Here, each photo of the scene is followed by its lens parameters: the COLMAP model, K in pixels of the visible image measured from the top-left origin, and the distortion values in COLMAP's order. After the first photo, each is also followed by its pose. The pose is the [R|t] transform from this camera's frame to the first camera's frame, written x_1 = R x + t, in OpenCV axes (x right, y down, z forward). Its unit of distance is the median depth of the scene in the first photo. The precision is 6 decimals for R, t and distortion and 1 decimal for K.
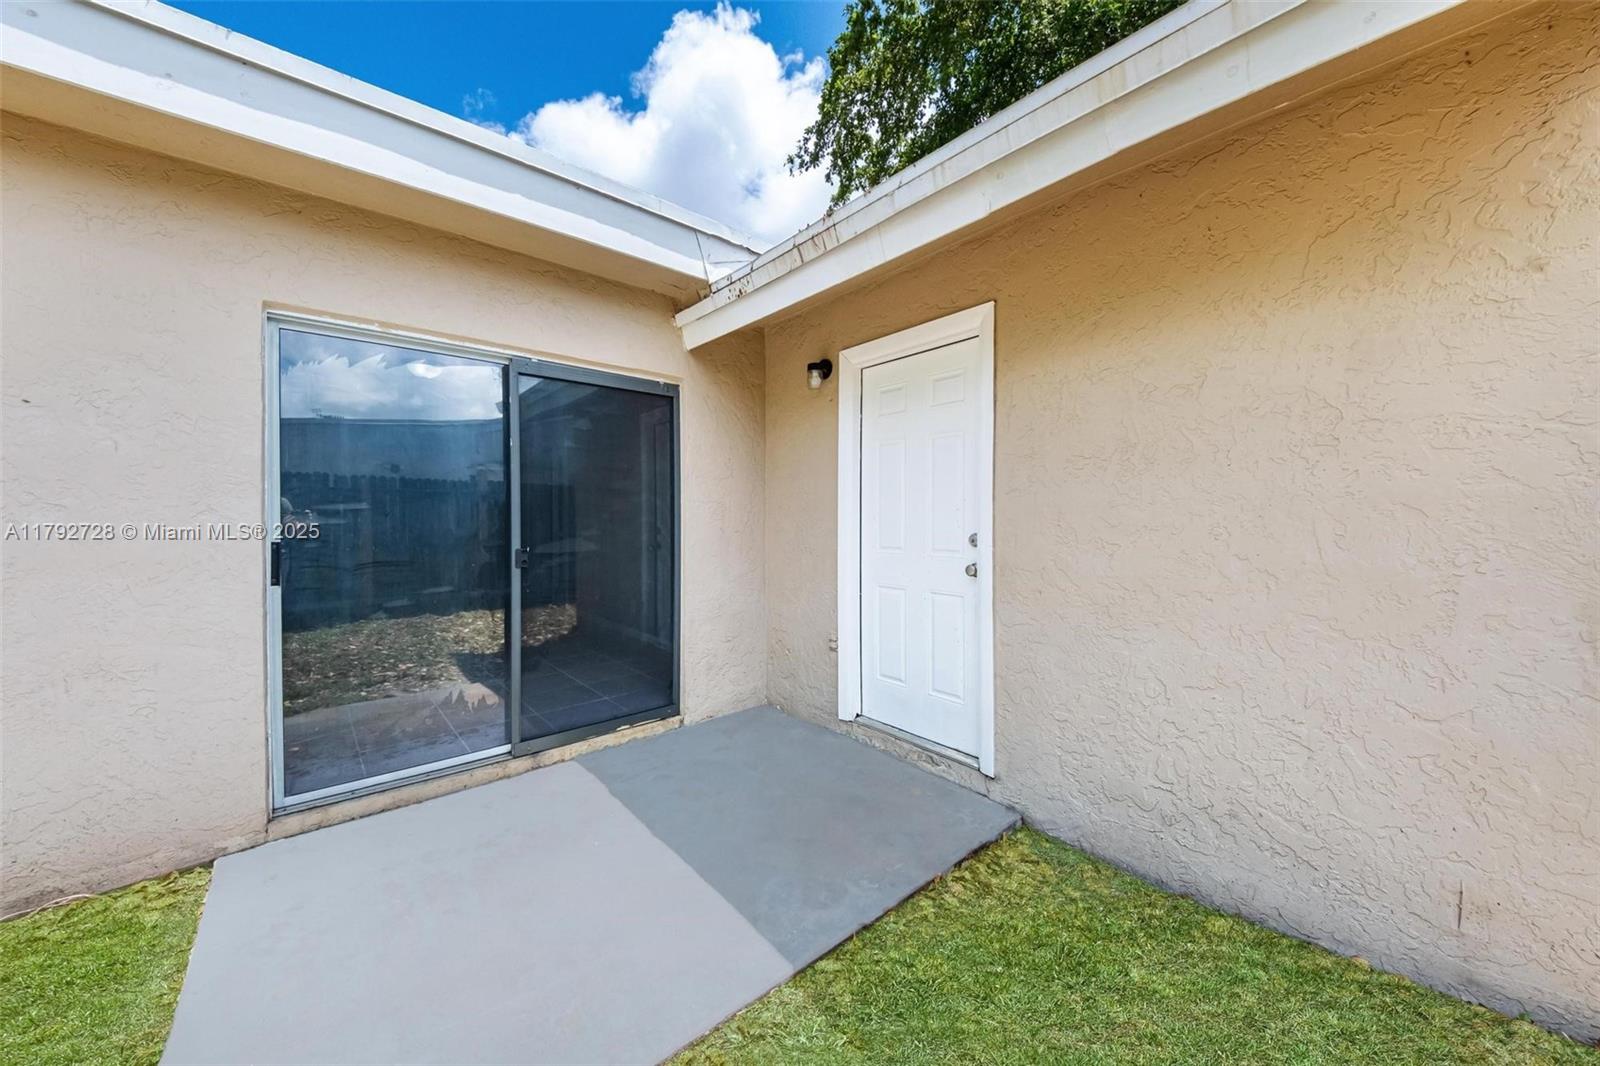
lens RADIAL K [[531.8, 0, 806.6], [0, 531.8, 521.4], [0, 0, 1]] dist [0.000485, -0.003906]
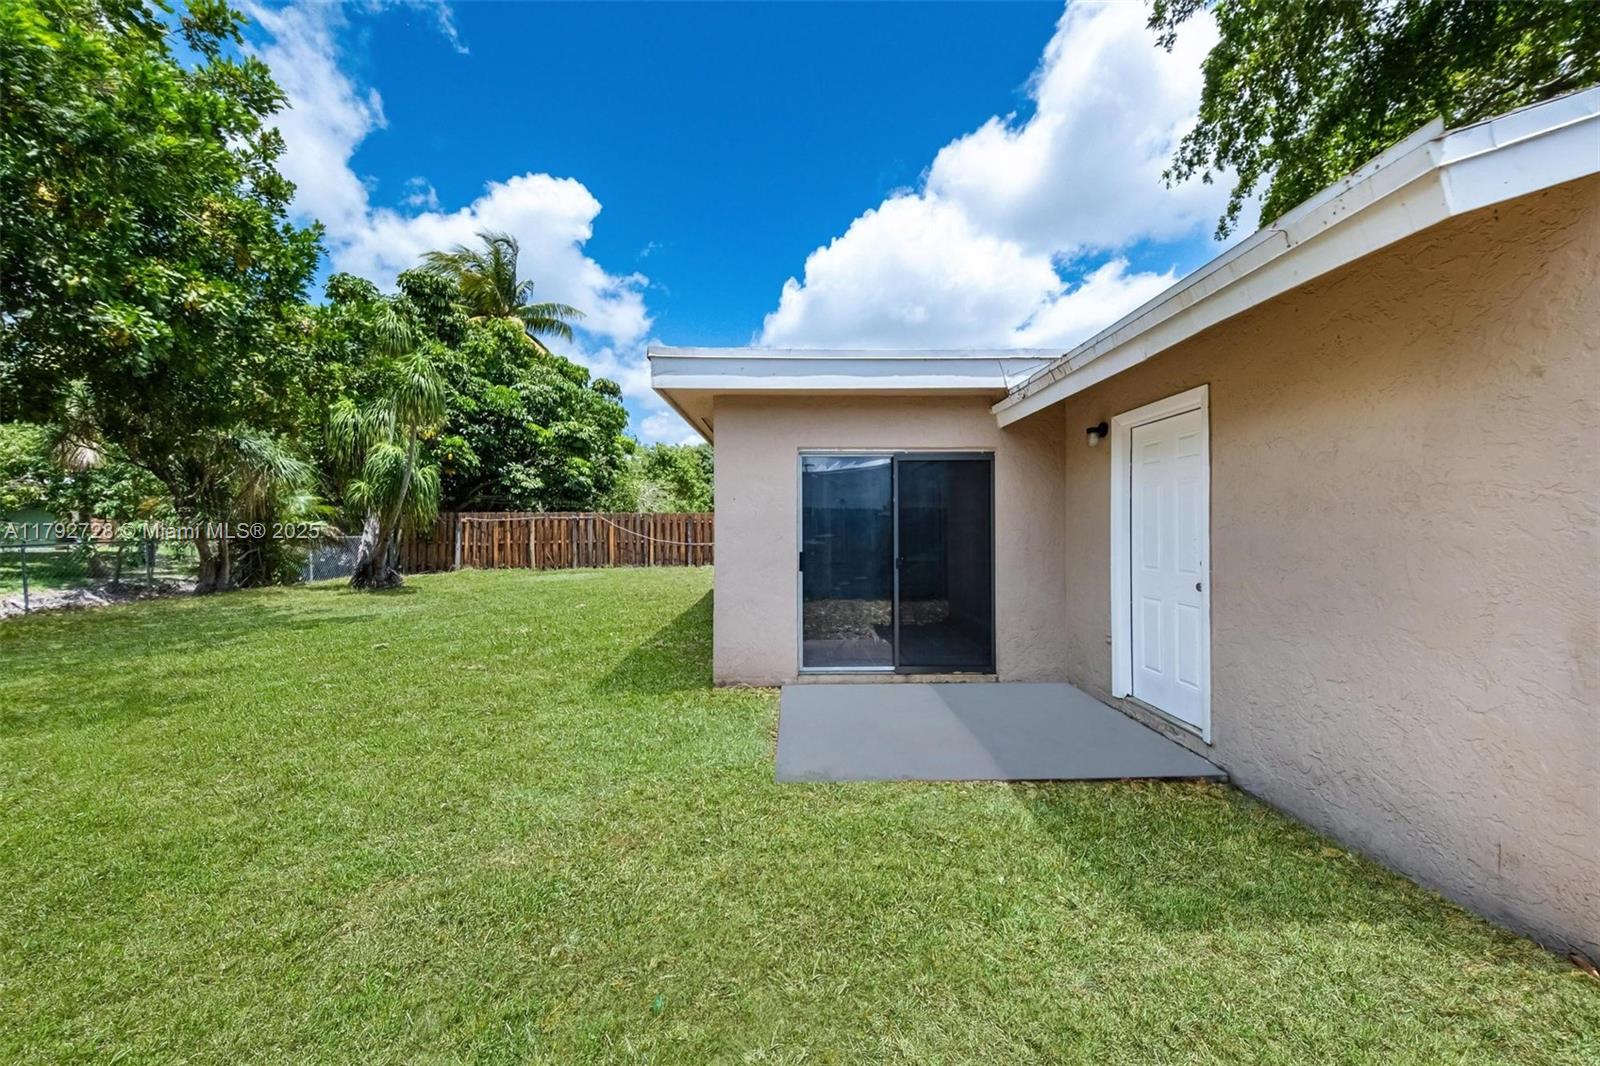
lens RADIAL K [[540.7, 0, 803.7], [0, 540.7, 525.6], [0, 0, 1]] dist [0.000342, -0.000084]
pose [[0.756006, -0.005294, -0.654543, 0.495915], [-0.002681, 0.999934, -0.011184, -0.044352], [0.654559, 0.010210, 0.755942, -0.711956]]
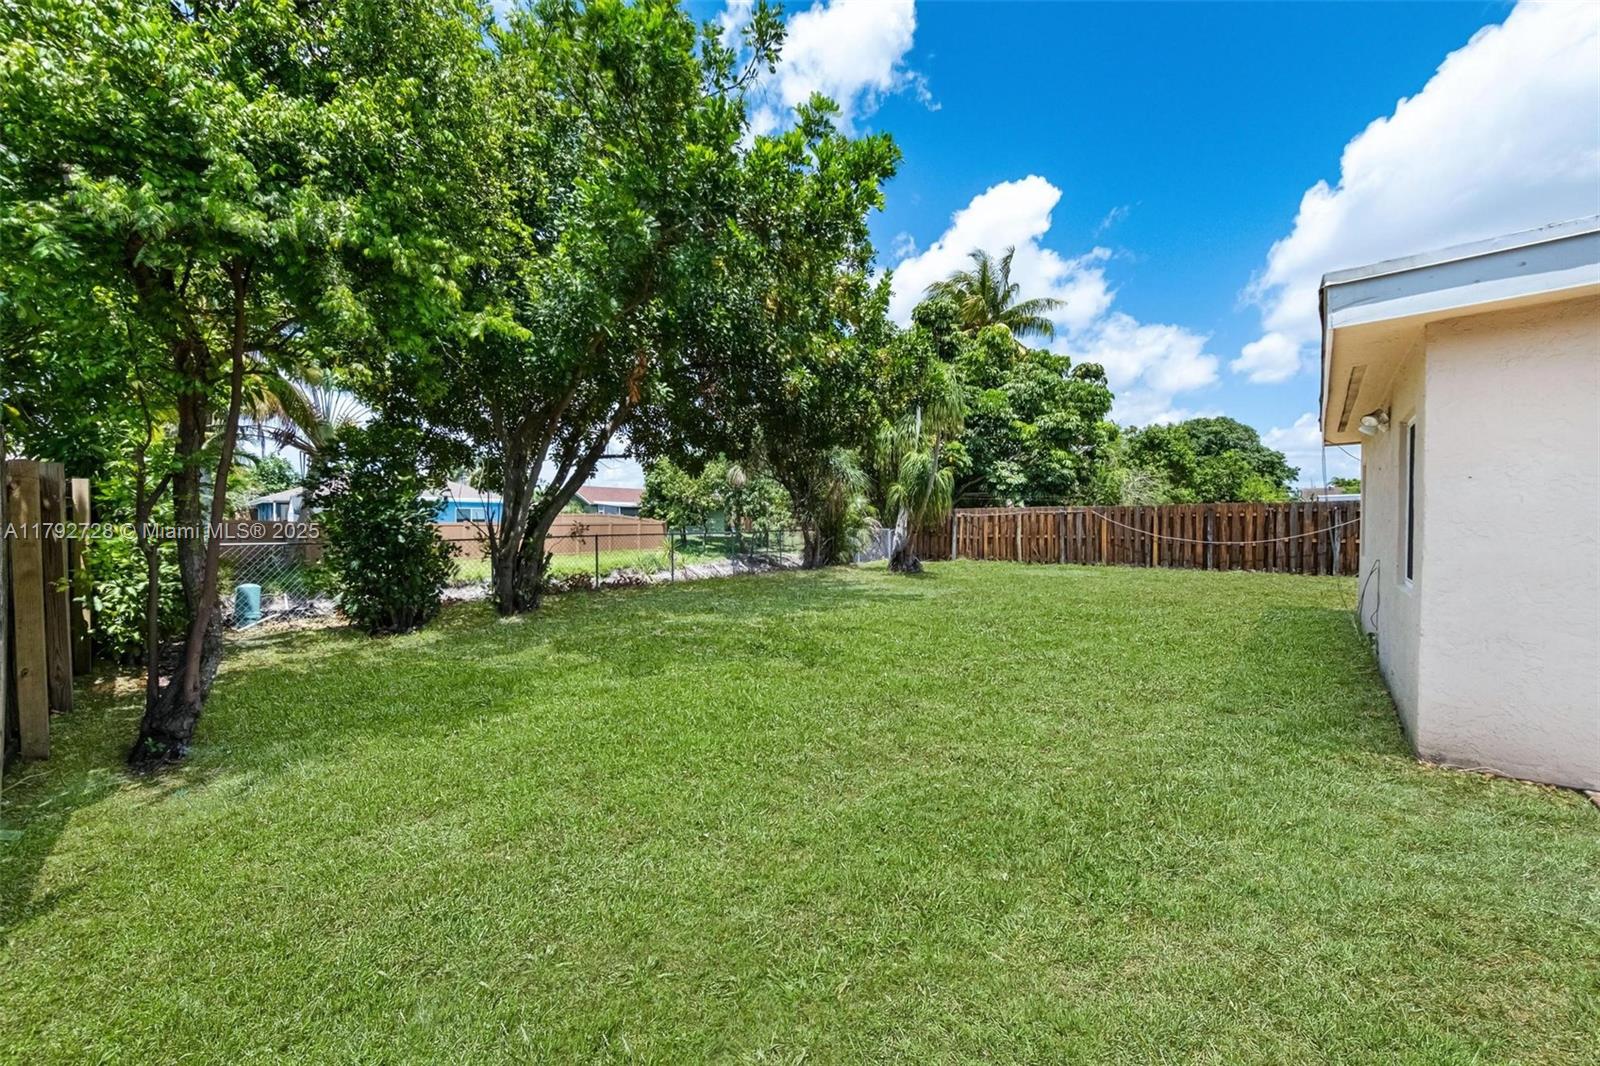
lens RADIAL K [[531.8, 0, 806.6], [0, 531.8, 521.4], [0, 0, 1]] dist [0.000485, -0.003906]
pose [[0.079011, -0.003000, -0.996869, 0.375610], [-0.008471, 0.999957, -0.003681, -0.045276], [0.996838, 0.008735, 0.078982, -0.824214]]
